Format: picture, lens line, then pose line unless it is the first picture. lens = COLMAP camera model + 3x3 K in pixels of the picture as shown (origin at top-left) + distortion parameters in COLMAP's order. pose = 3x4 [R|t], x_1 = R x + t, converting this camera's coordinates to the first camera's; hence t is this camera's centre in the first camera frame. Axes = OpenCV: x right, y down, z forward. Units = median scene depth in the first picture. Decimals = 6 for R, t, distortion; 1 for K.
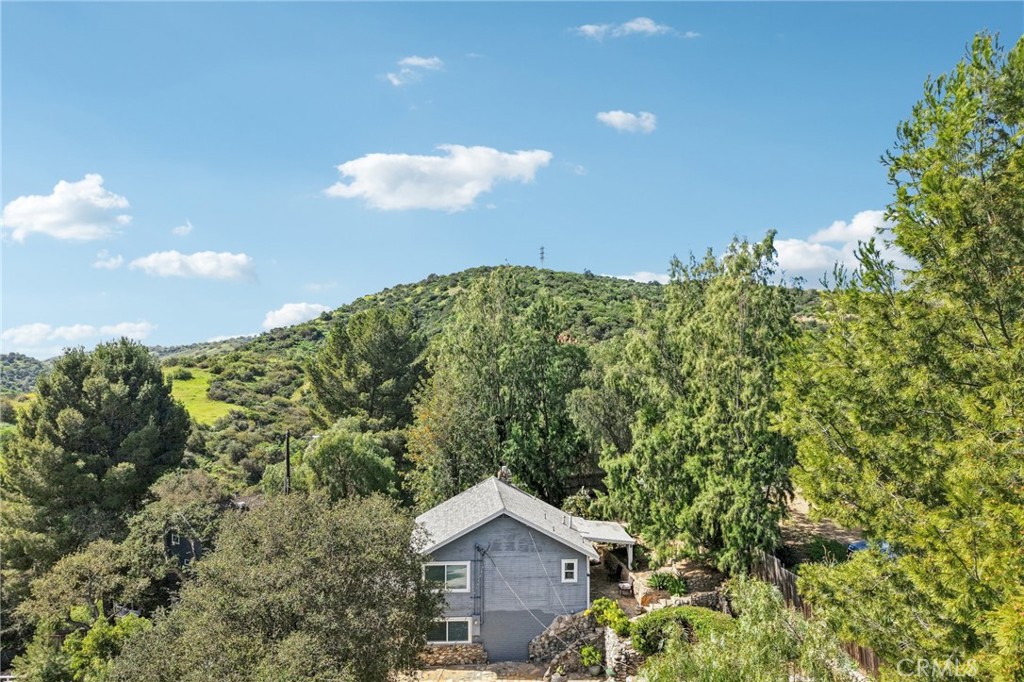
lens RADIAL K [[655.6, 0, 513.8], [0, 655.6, 363.4], [0, 0, 1]] dist [0.009755, -0.034582]
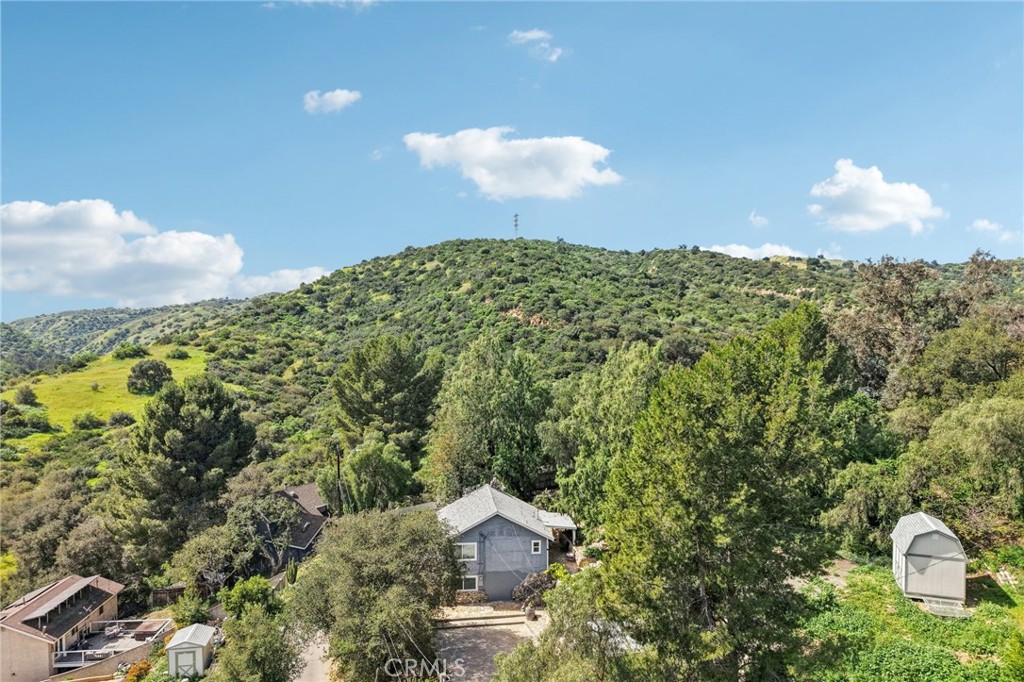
lens RADIAL K [[655.6, 0, 513.8], [0, 655.6, 363.4], [0, 0, 1]] dist [0.009755, -0.034582]
pose [[0.999177, -0.001410, 0.040544, -0.023379], [-0.001117, 0.998059, 0.062258, -0.150658], [-0.040553, -0.062252, 0.997236, -0.375149]]
